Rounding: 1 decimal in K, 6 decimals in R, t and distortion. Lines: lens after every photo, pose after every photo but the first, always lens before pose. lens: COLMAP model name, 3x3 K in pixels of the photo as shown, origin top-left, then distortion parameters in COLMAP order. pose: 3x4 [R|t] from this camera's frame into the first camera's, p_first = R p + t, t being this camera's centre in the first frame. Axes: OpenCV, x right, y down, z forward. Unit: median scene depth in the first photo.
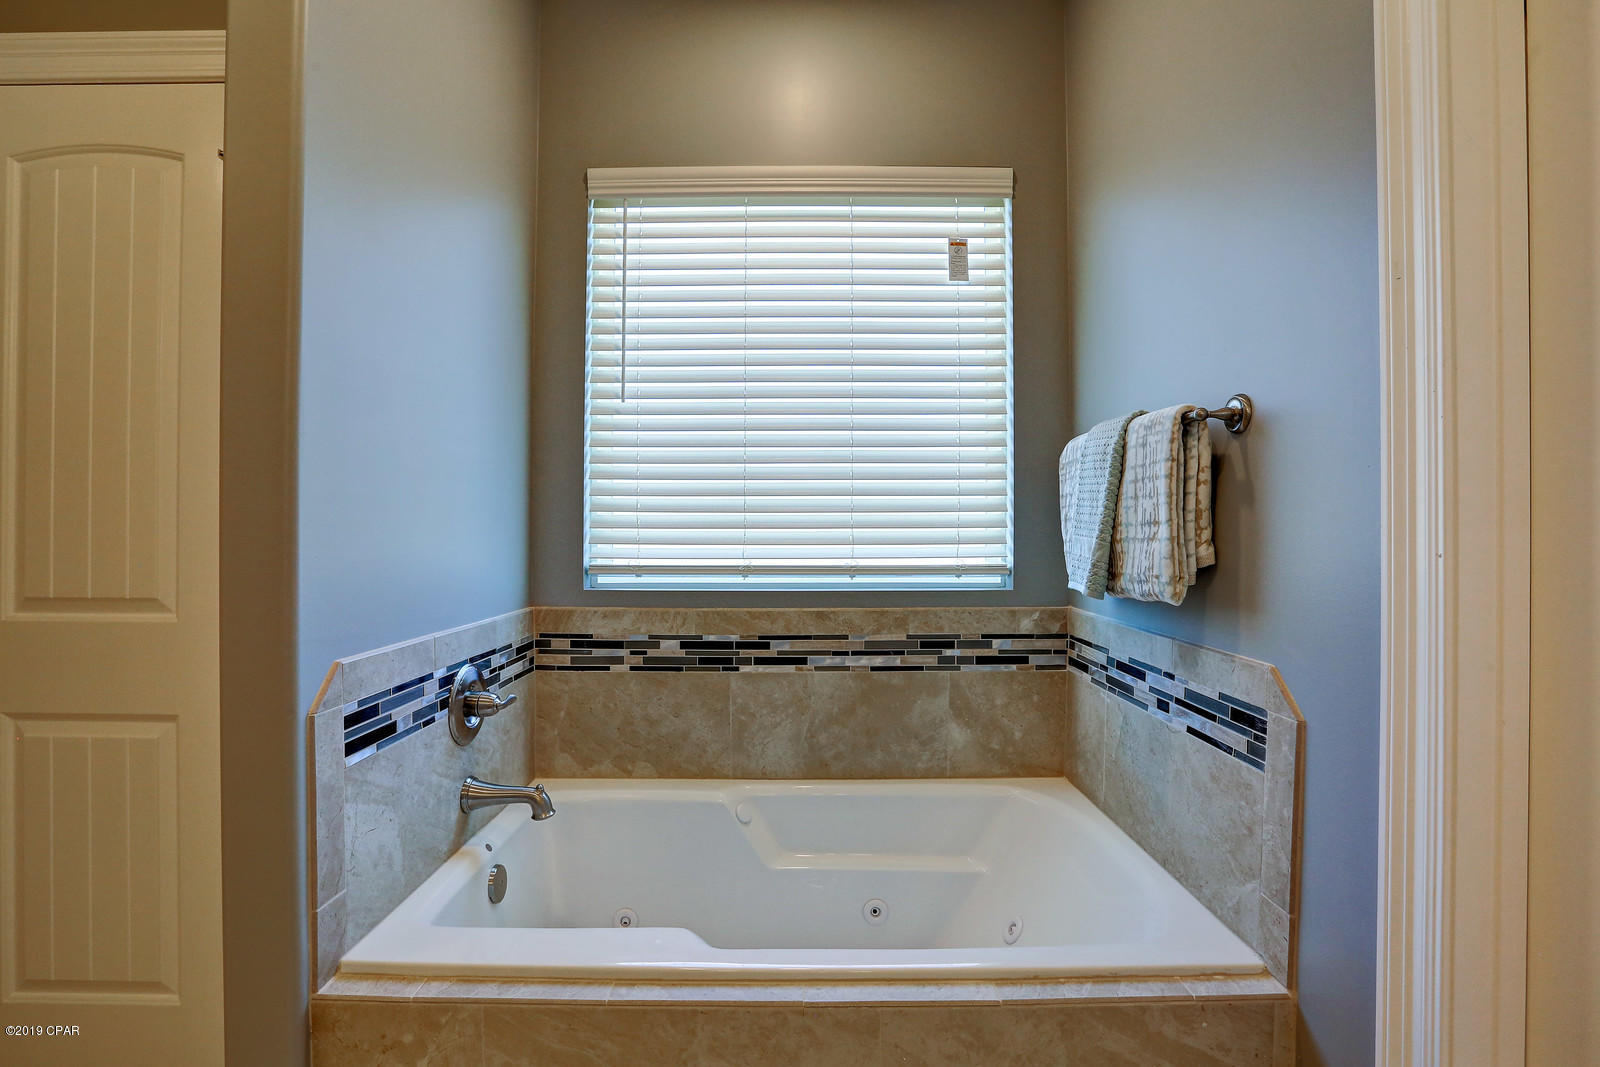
lens RADIAL K [[720.5, 0, 806.3], [0, 720.5, 525.2], [0, 0, 1]] dist [-0.026813, 0.000806]
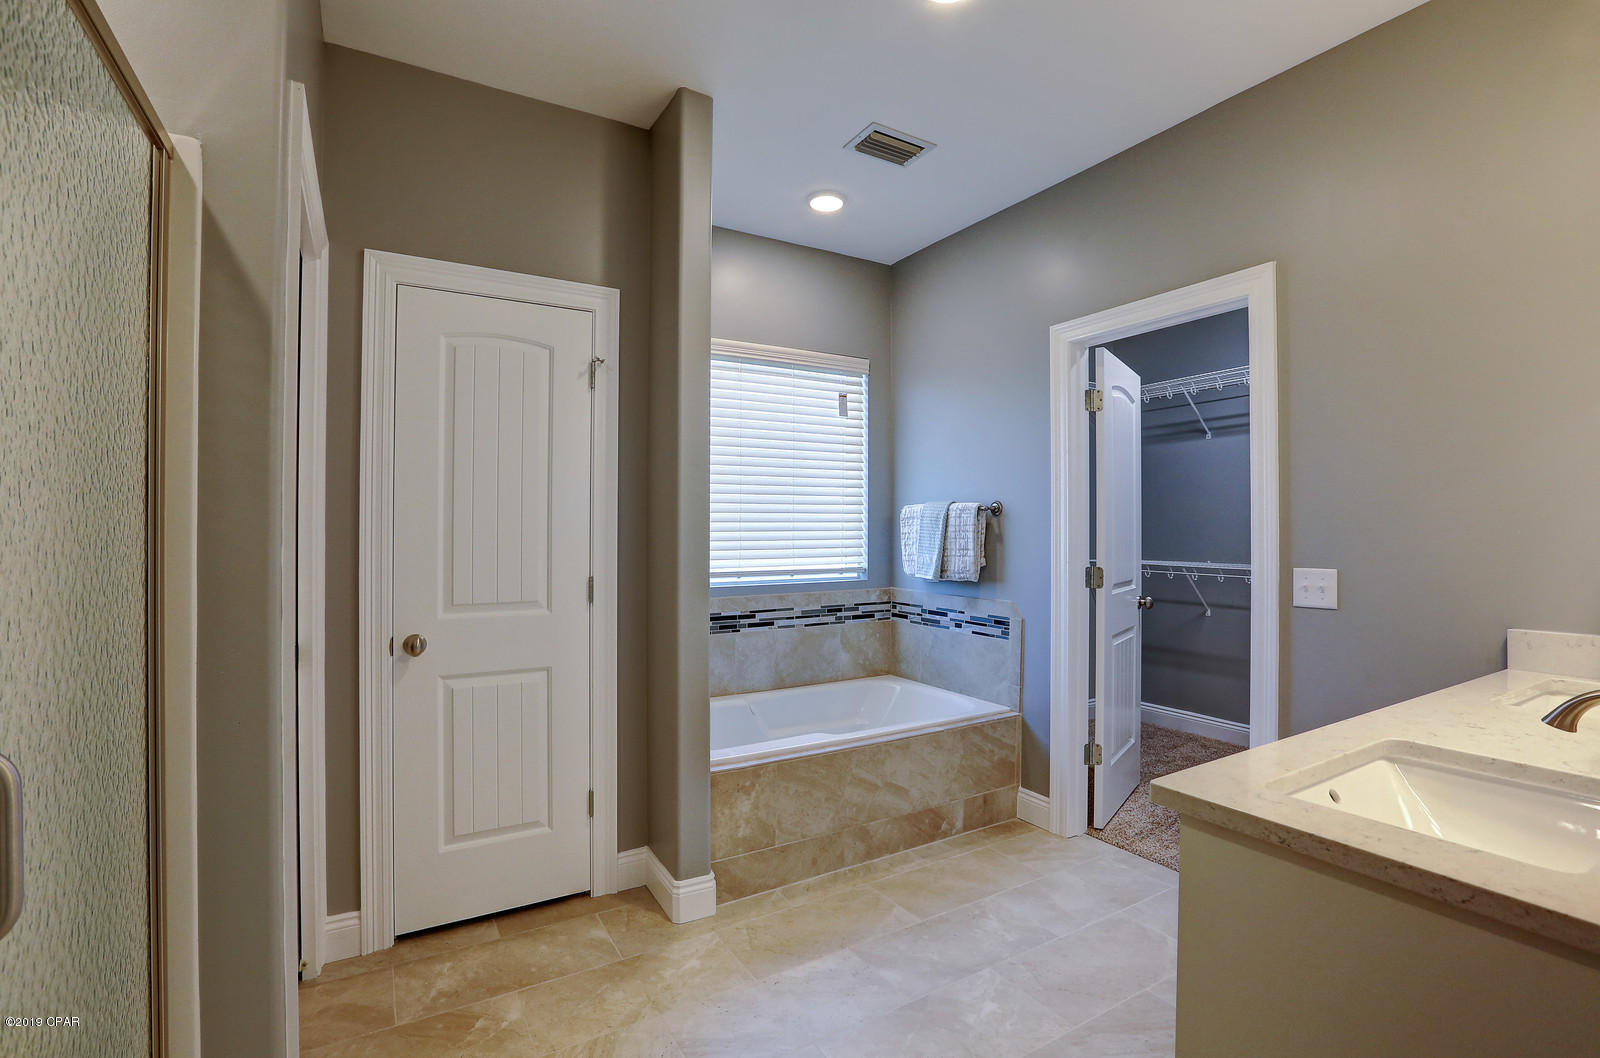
lens RADIAL K [[721.3, 0, 800.0], [0, 721.3, 529.0], [0, 0, 1]] dist [-0.044788, 0.000132]
pose [[0.859808, 0.001905, 0.510614, -1.261989], [-0.004858, 0.999978, 0.004451, -0.080206], [-0.510595, -0.006308, 0.859798, -0.839495]]
